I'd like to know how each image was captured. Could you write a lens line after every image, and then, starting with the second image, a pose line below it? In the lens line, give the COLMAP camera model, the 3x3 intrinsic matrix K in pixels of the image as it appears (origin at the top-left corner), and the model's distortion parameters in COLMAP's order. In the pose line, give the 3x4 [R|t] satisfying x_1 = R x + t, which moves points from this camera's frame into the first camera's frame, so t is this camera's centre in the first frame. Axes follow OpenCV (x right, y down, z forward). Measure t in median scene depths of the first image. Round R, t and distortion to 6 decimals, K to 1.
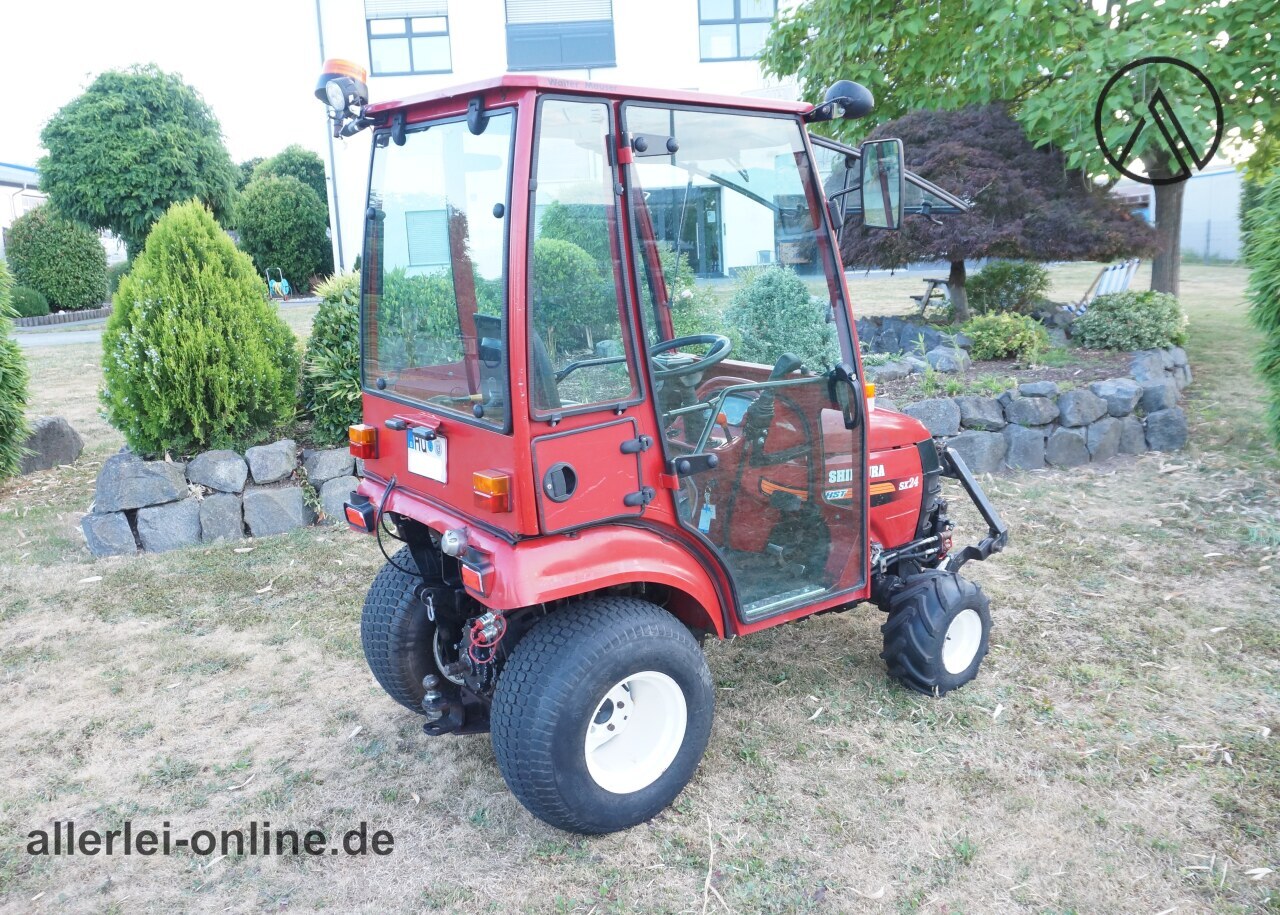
lens RADIAL K [[1101.5, 0, 657.0], [0, 1101.5, 447.2], [0, 0, 1]] dist [-0.002063, 0.008089]
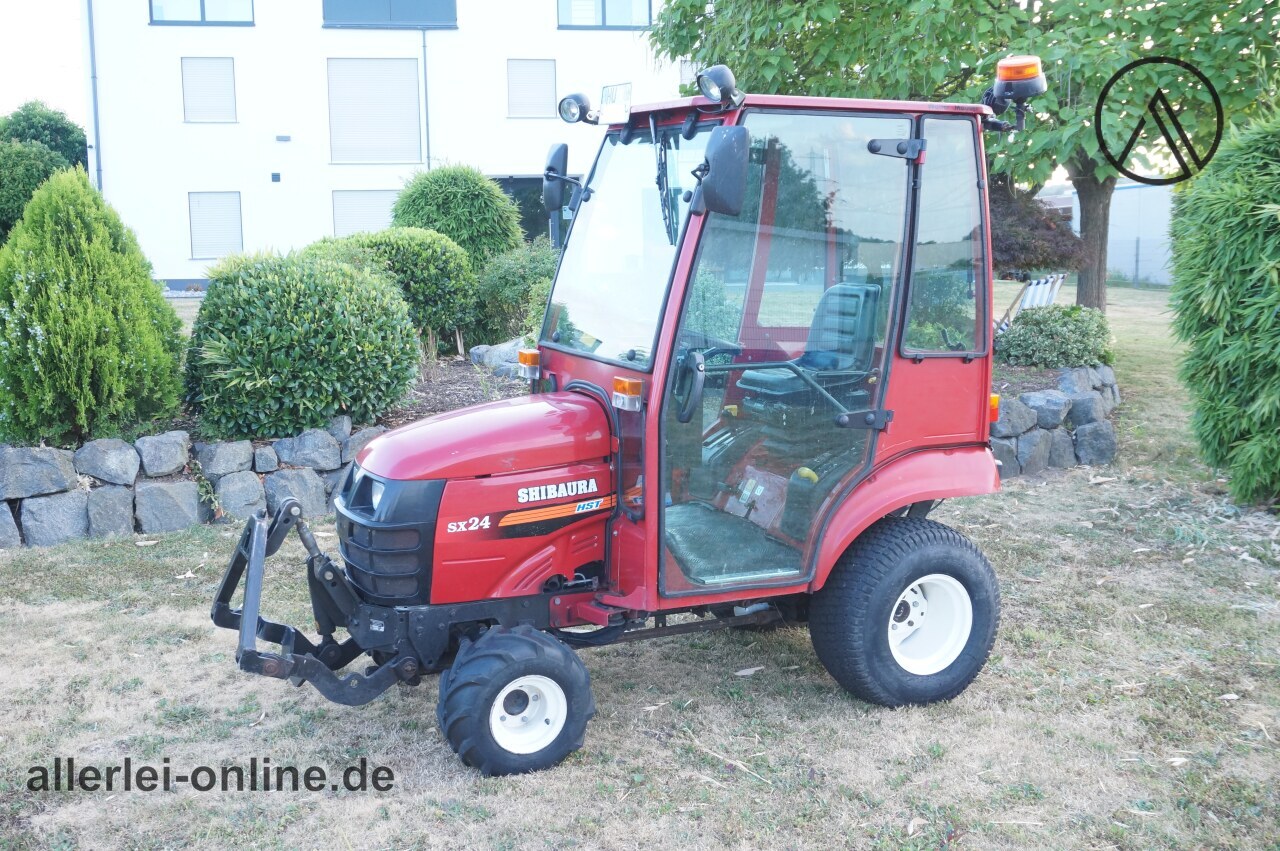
lens RADIAL K [[1417.3, 0, 636.2], [0, 1417.3, 417.4], [0, 0, 1]] dist [0.011033, 0.000000]
pose [[0.992358, 0.019887, 0.121775, -0.110266], [-0.011981, 0.997793, -0.065307, 0.058689], [-0.122805, 0.063349, 0.990407, -0.227595]]
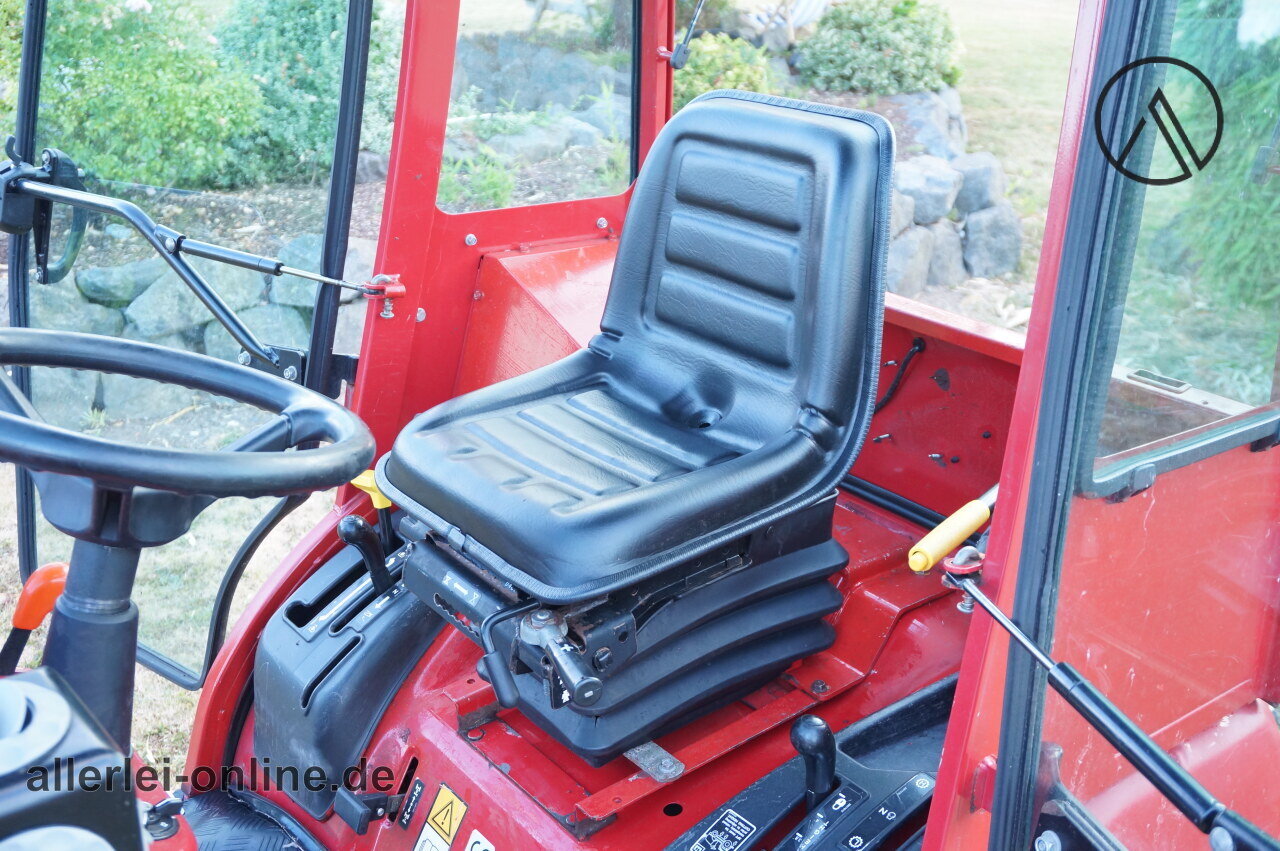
lens RADIAL K [[1460.1, 0, 647.0], [0, 1460.1, 405.7], [0, 0, 1]] dist [0.012624, 0.000000]
pose [[0.942240, -0.080914, 0.325019, 0.017923], [0.032262, 0.987795, 0.152385, -0.068539], [-0.333382, -0.133097, 0.933350, 0.373494]]
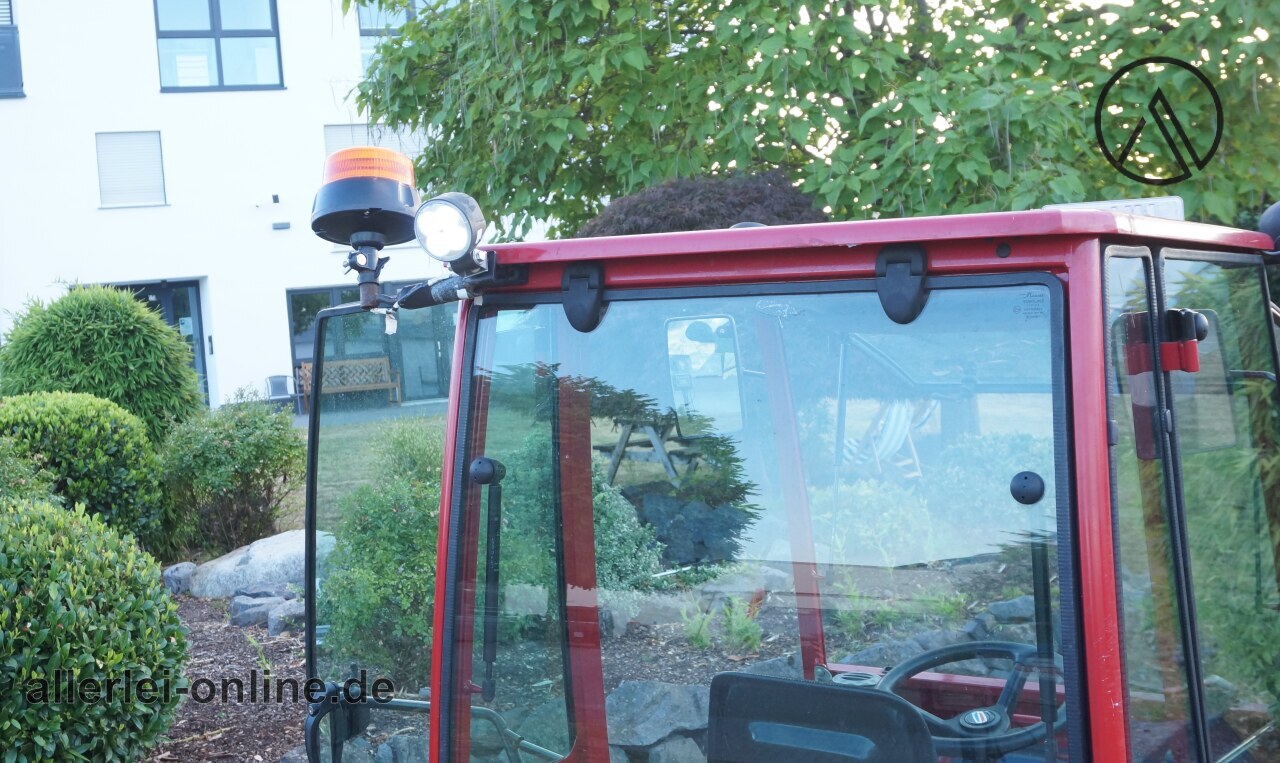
lens RADIAL K [[1668.4, 0, 592.3], [0, 1668.4, 293.1], [0, 0, 1]] dist [0.022441, 0.000000]
pose [[0.938426, -0.025887, 0.344509, -0.259317], [0.098370, 0.975933, -0.194623, -0.080857], [-0.331180, 0.216528, 0.918388, 0.181267]]
